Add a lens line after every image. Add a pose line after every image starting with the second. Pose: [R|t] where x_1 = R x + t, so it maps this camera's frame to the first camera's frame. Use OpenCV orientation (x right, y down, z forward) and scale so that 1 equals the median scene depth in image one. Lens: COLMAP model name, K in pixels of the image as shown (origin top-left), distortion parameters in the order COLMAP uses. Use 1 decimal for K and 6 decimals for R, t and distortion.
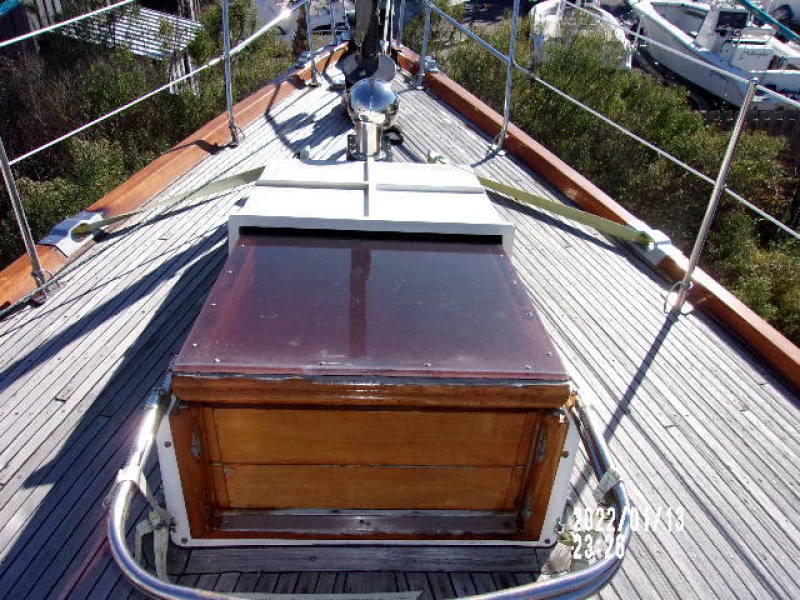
lens RADIAL K [[617.3, 0, 394.9], [0, 617.3, 296.8], [0, 0, 1]] dist [0.001128, 0.003731]
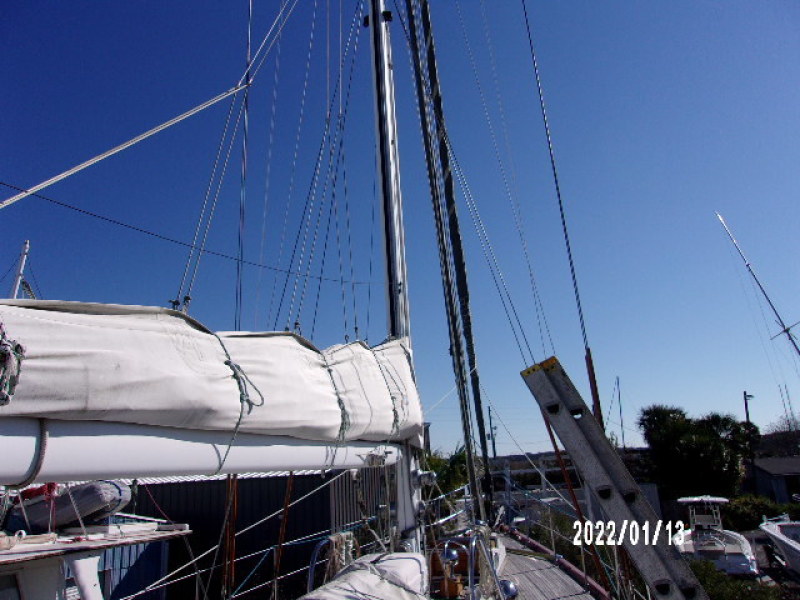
lens RADIAL K [[617.3, 0, 394.9], [0, 617.3, 296.8], [0, 0, 1]] dist [0.001128, 0.003731]
pose [[0.947753, -0.177502, -0.265062, 0.716287], [-0.086864, 0.655908, -0.749826, 1.571068], [0.306952, 0.733674, 0.606220, -2.352707]]
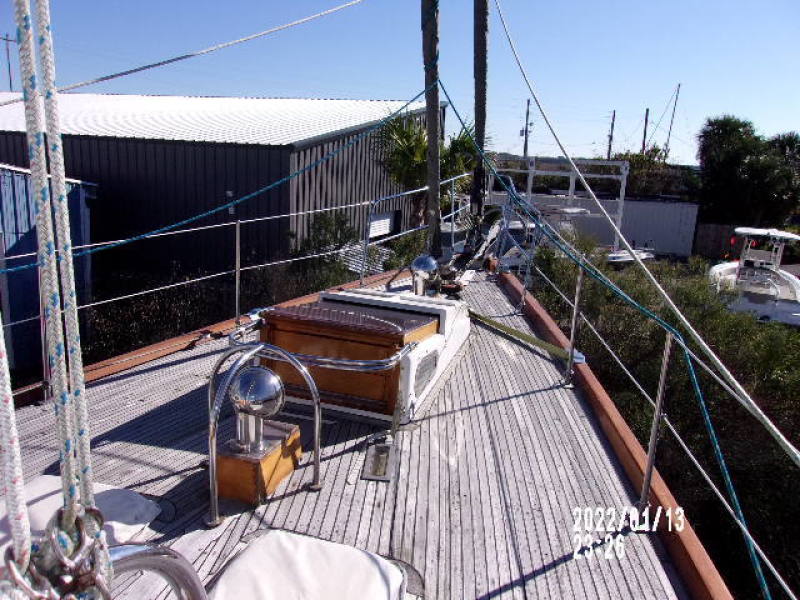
lens RADIAL K [[617.3, 0, 394.9], [0, 617.3, 296.8], [0, 0, 1]] dist [0.001128, 0.003731]
pose [[0.936769, 0.082529, -0.340077, 0.506553], [-0.205354, 0.916523, -0.343243, 0.401917], [0.283361, 0.391375, 0.875518, -0.573393]]
